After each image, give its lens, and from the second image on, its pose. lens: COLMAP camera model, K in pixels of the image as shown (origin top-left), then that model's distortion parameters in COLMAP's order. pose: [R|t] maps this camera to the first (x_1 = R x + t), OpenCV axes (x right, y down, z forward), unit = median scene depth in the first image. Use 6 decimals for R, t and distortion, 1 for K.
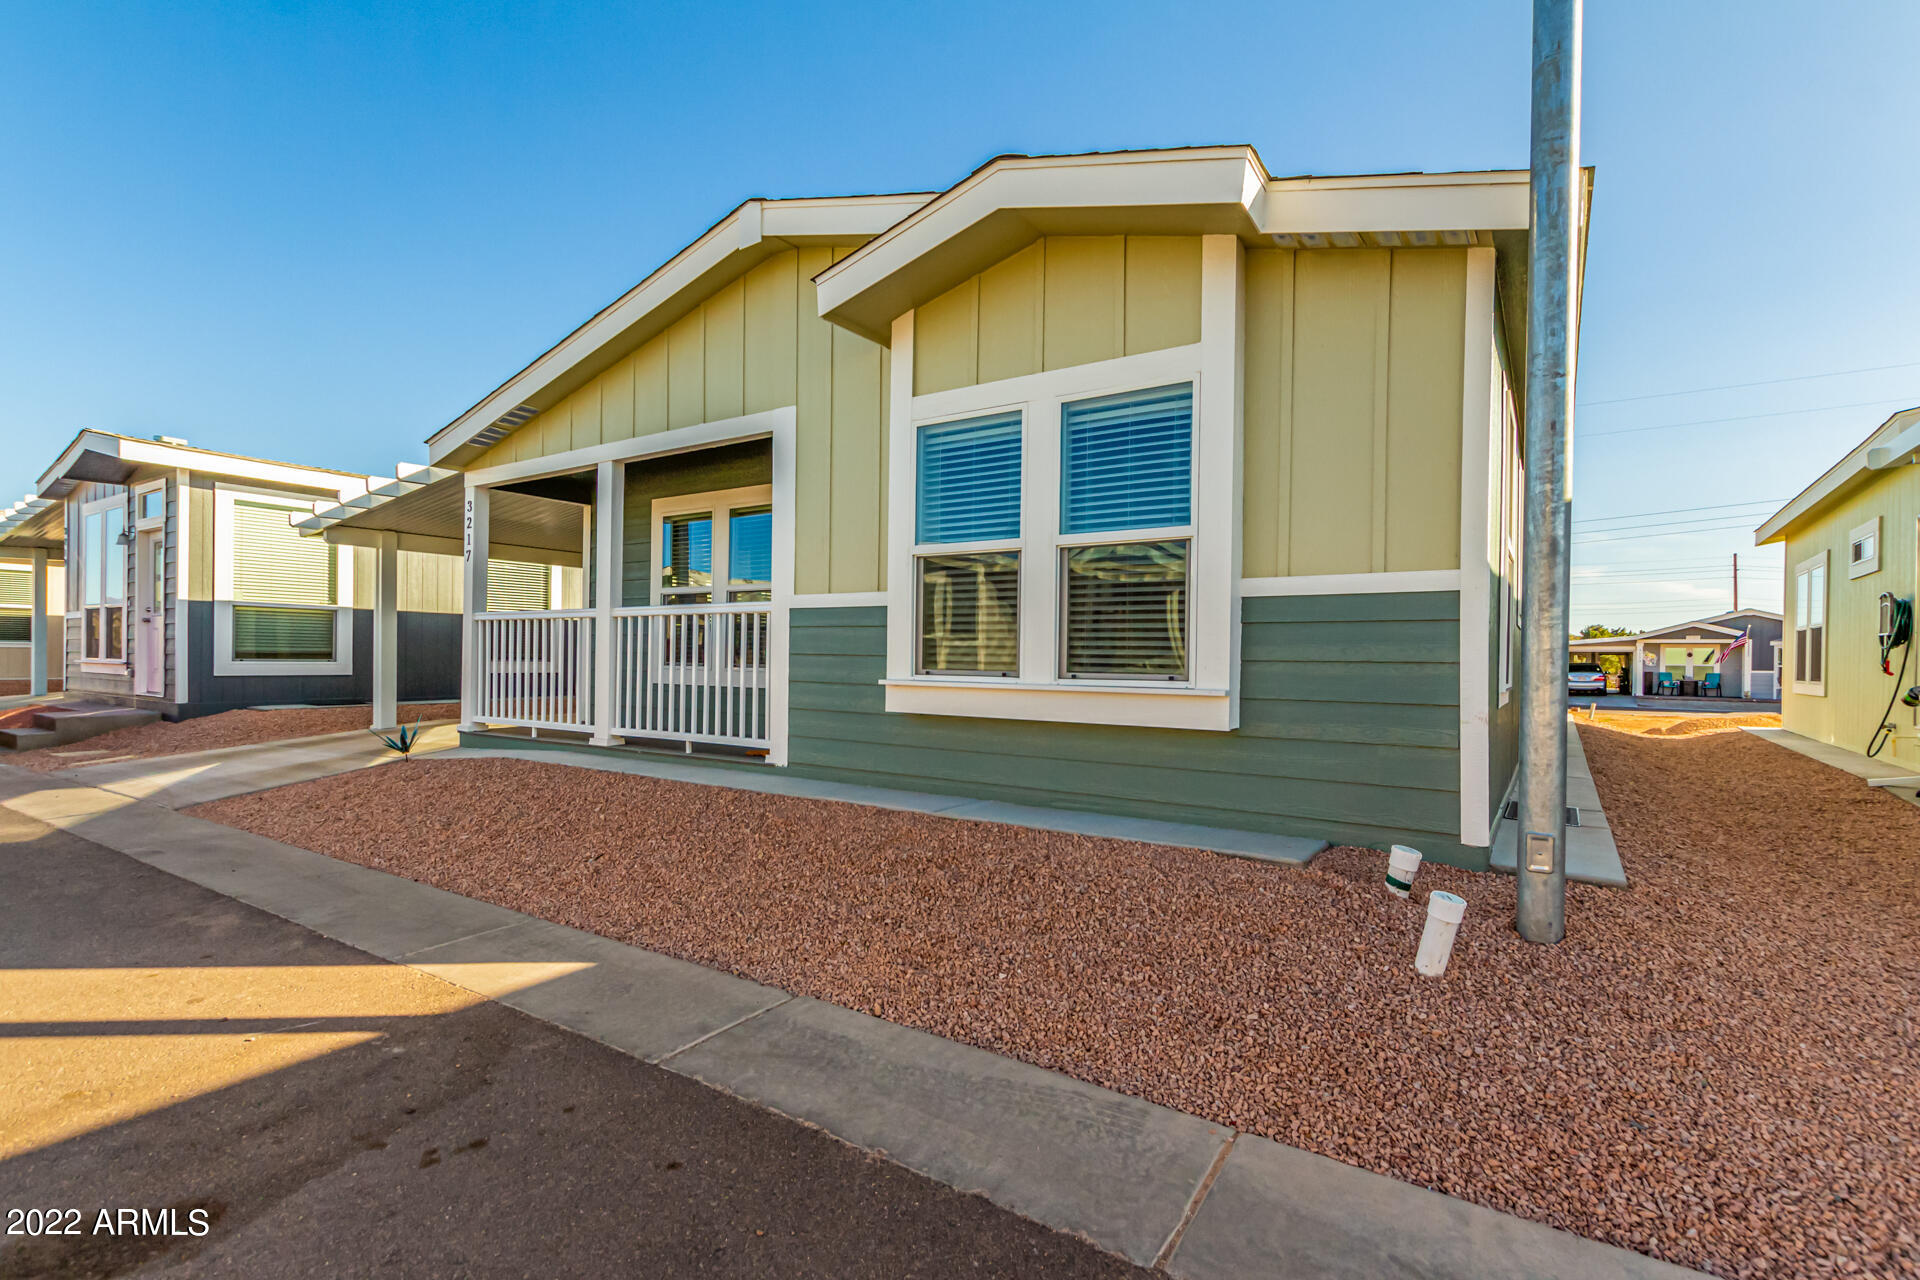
lens RADIAL K [[880.6, 0, 956.3], [0, 880.6, 648.8], [0, 0, 1]] dist [0.005956, -0.005629]
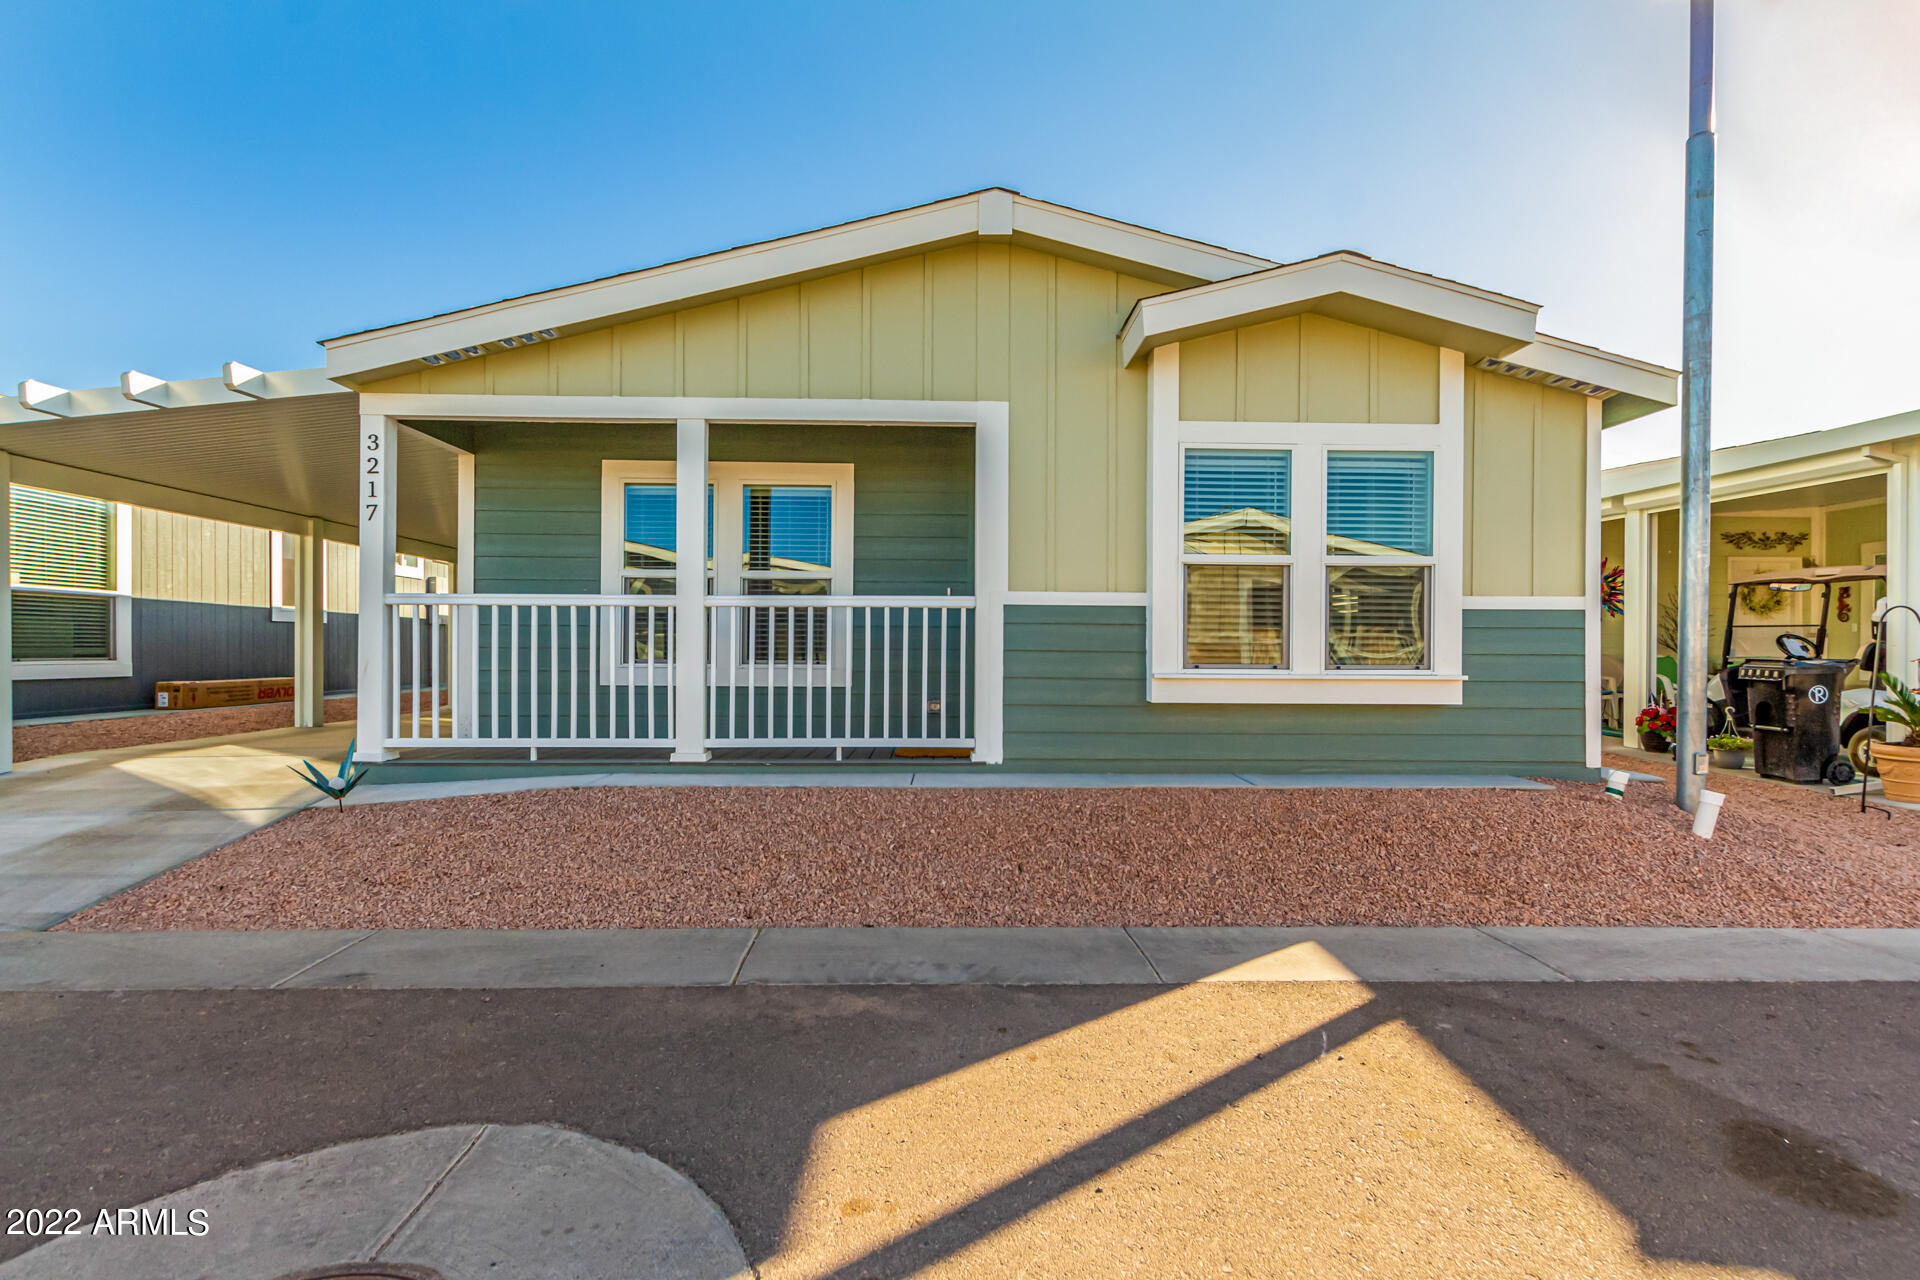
lens RADIAL K [[880.6, 0, 942.8], [0, 880.6, 644.5], [0, 0, 1]] dist [0.005956, -0.005629]
pose [[0.819928, -0.001812, 0.572464, -0.914769], [-0.001390, 0.999986, 0.005157, -0.006747], [-0.572465, -0.005024, 0.819914, 0.247721]]
